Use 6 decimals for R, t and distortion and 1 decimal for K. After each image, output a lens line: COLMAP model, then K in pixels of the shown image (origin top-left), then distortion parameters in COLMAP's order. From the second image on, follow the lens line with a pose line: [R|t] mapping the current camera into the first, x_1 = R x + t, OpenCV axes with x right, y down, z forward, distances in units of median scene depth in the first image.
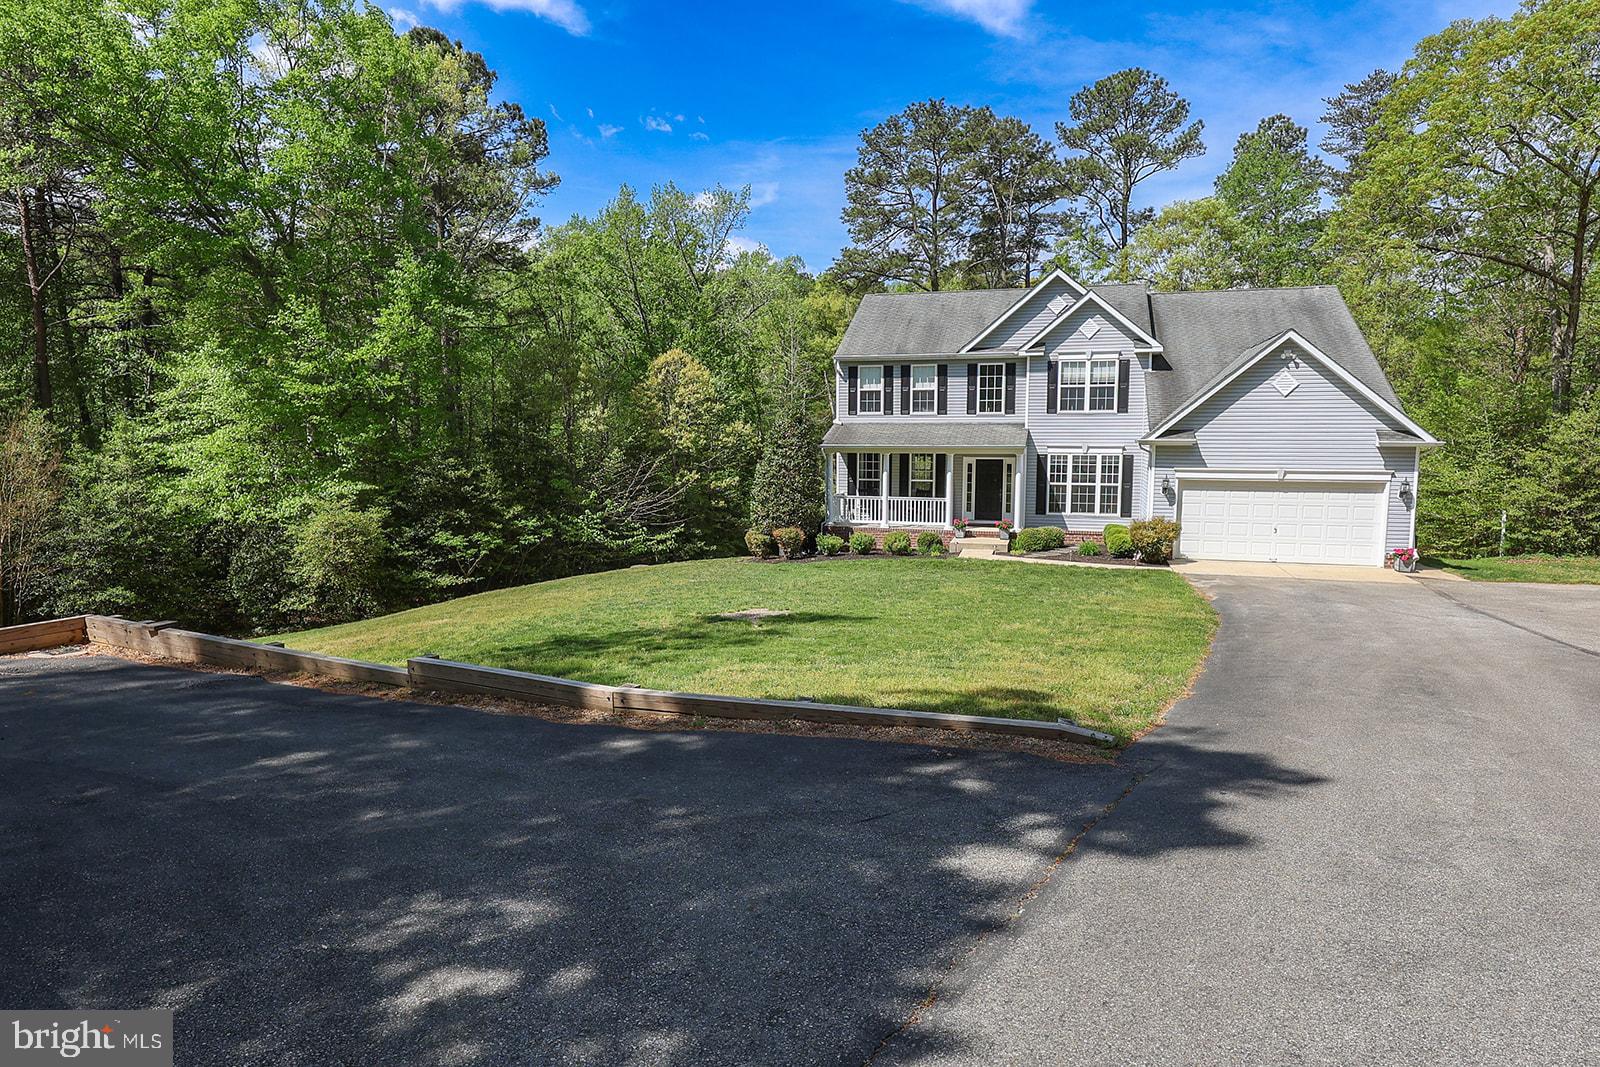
lens RADIAL K [[903.2, 0, 801.0], [0, 903.2, 530.7], [0, 0, 1]] dist [-0.000515, 0.000471]
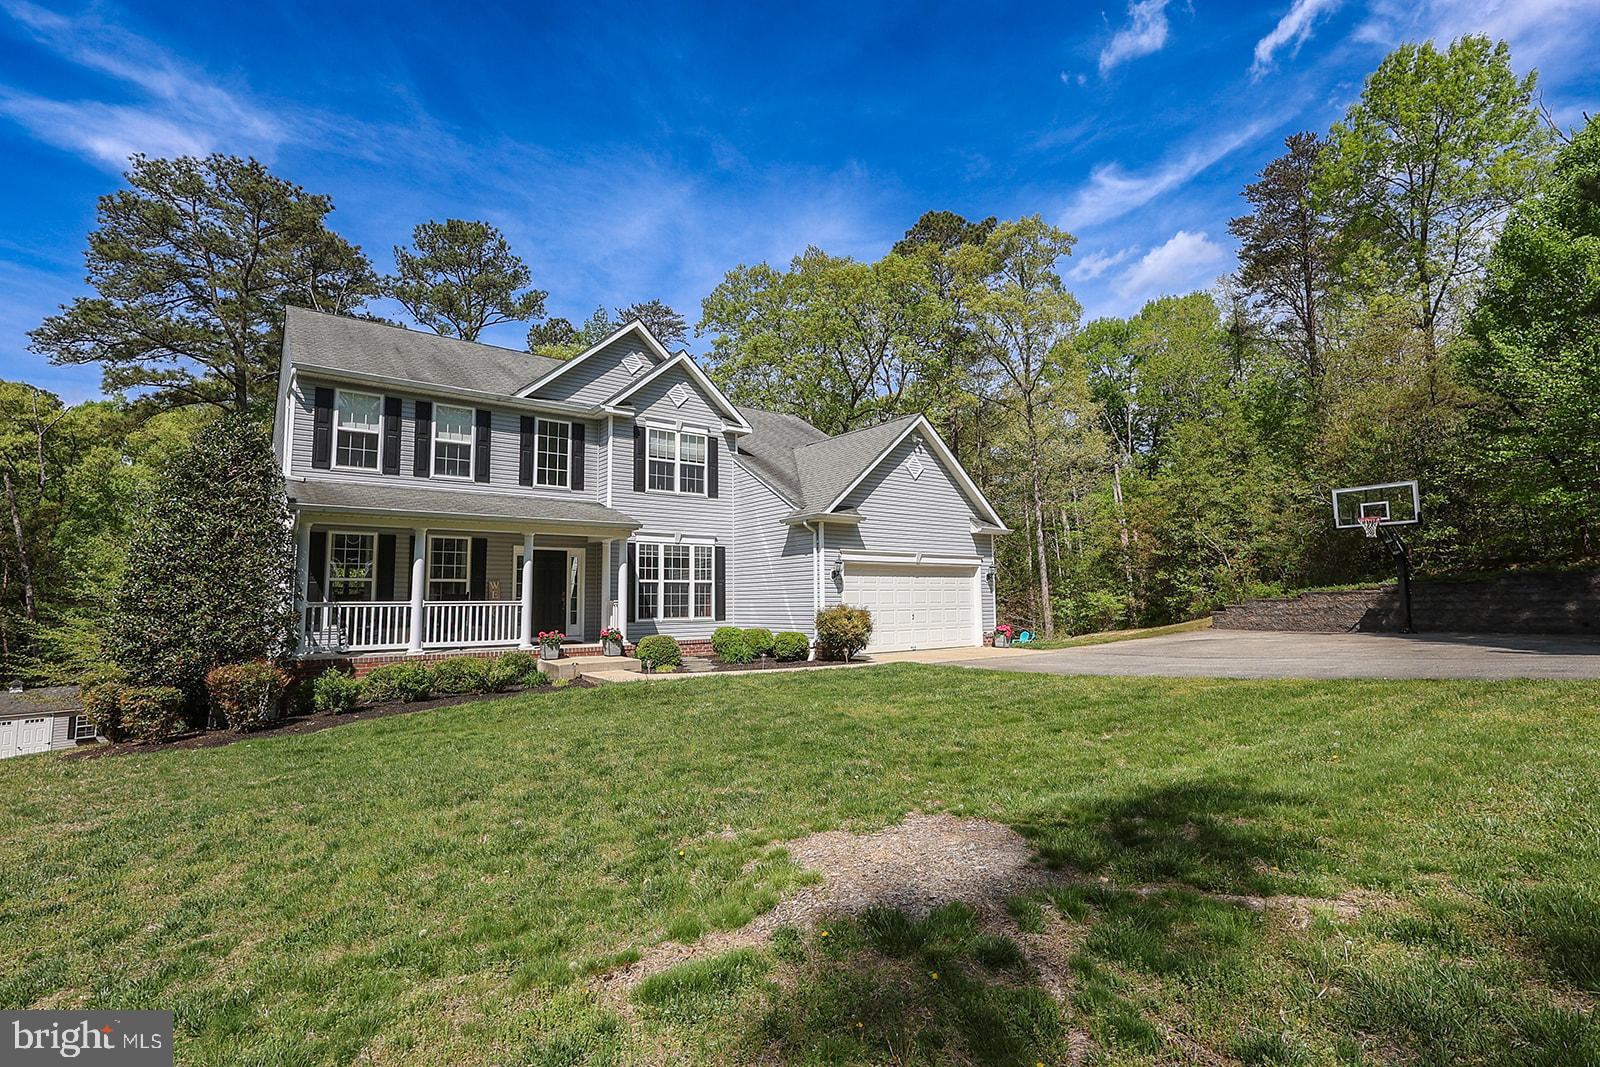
lens RADIAL K [[750.0, 0, 806.9], [0, 750.0, 525.7], [0, 0, 1]] dist [0.000883, -0.000929]
pose [[0.578085, 0.073286, 0.812679, -0.164091], [0.098329, 0.982444, -0.158540, 0.016654], [-0.810030, 0.171559, 0.560730, 0.519177]]
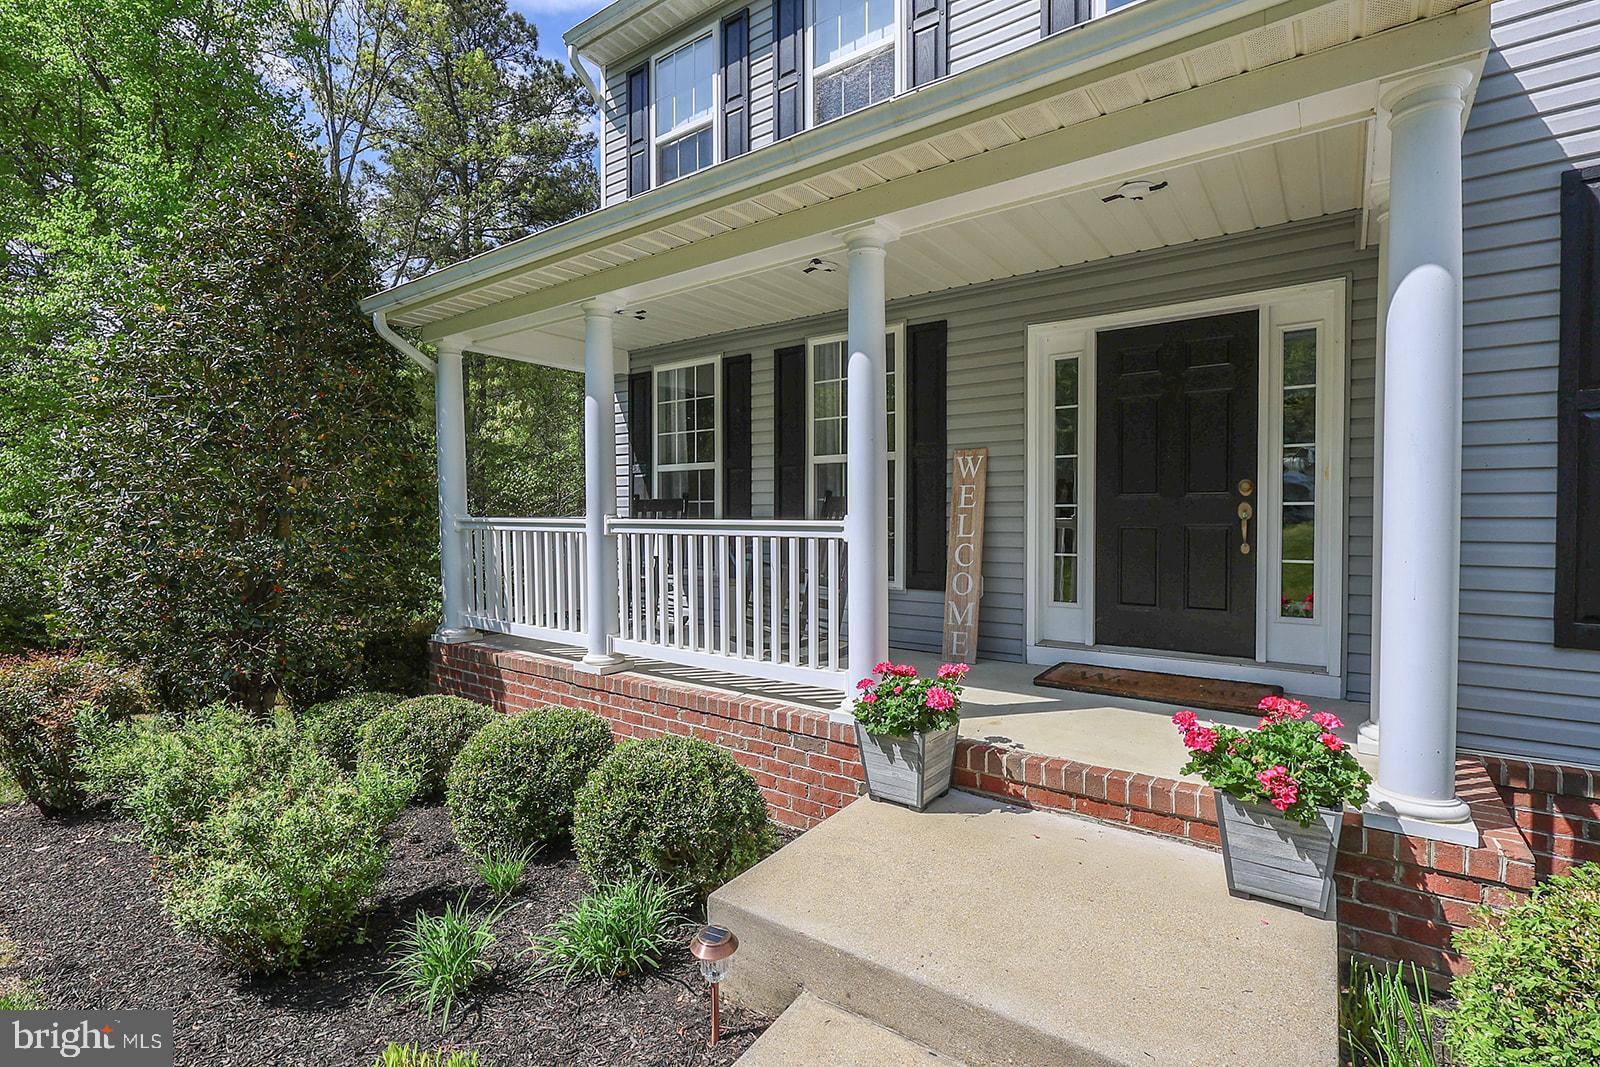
lens RADIAL K [[750.0, 0, 797.1], [0, 750.0, 532.1], [0, 0, 1]] dist [0.000883, -0.000929]
pose [[0.937000, 0.001450, -0.349327, 0.198519], [-0.028113, 0.997061, -0.071269, -0.024582], [0.348197, 0.076600, 0.934286, 0.870356]]
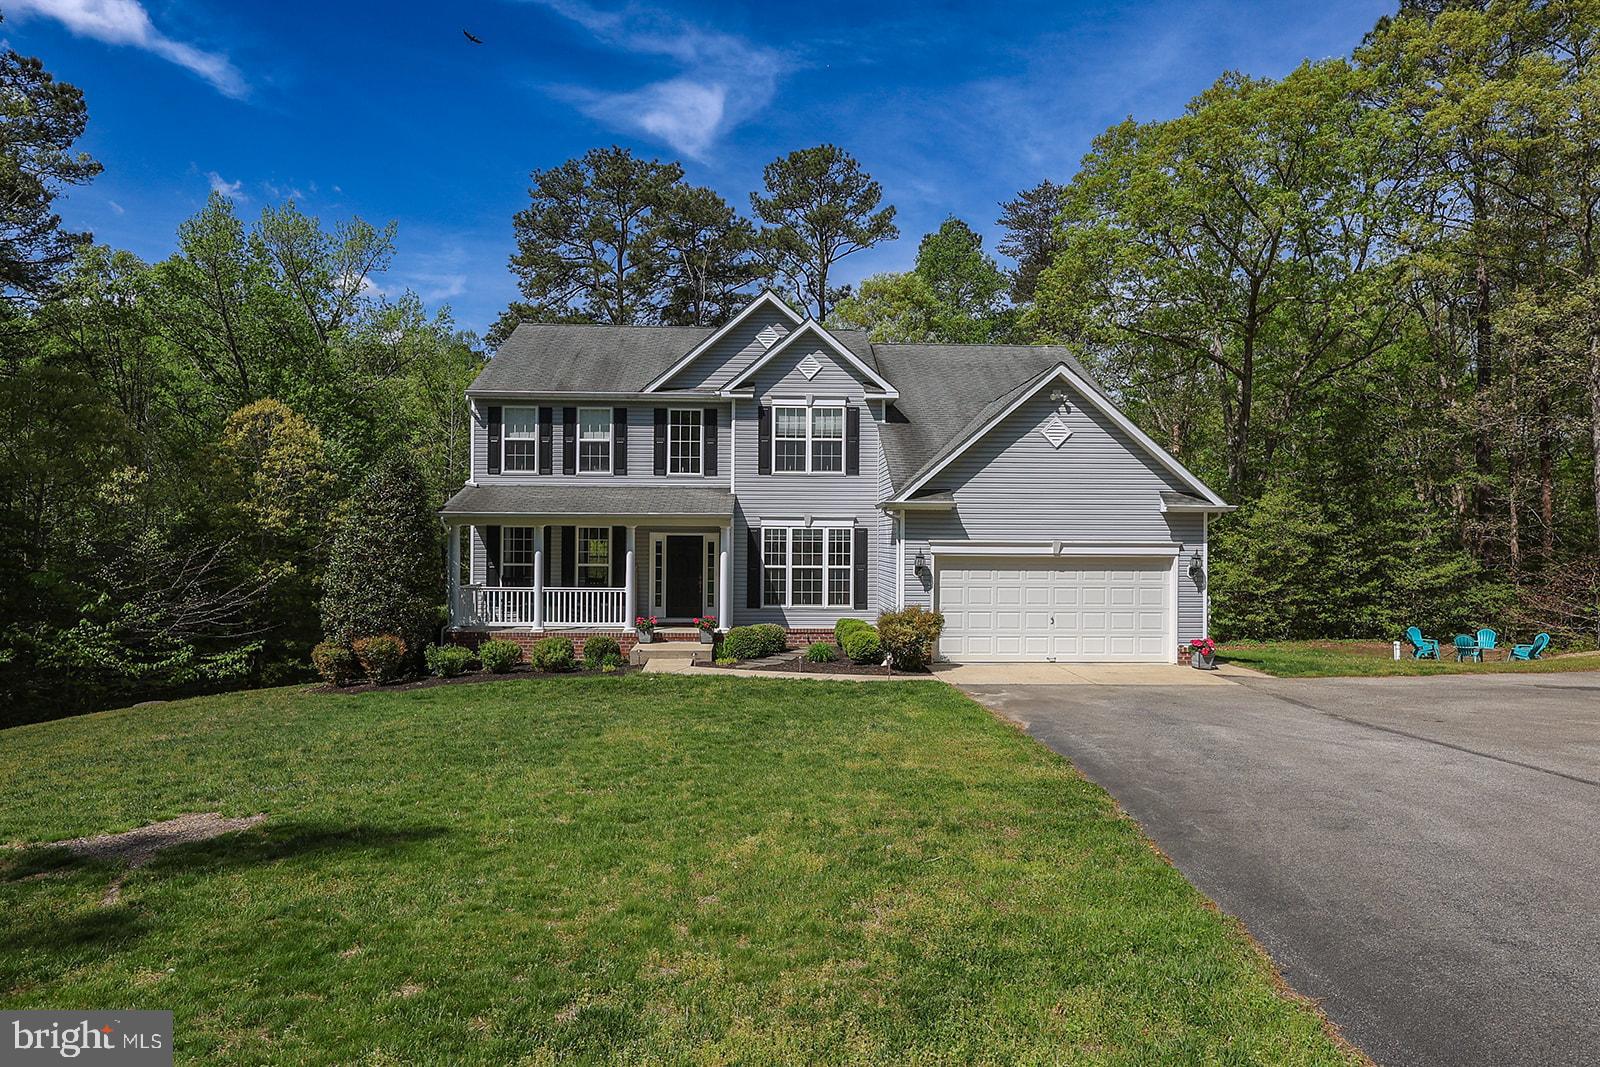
lens RADIAL K [[903.2, 0, 800.5], [0, 903.2, 530.2], [0, 0, 1]] dist [-0.000515, 0.000471]
pose [[0.945844, 0.007592, 0.324533, 0.059260], [0.029415, 0.993609, -0.108976, 0.000420], [-0.323286, 0.112620, 0.939576, 0.279524]]
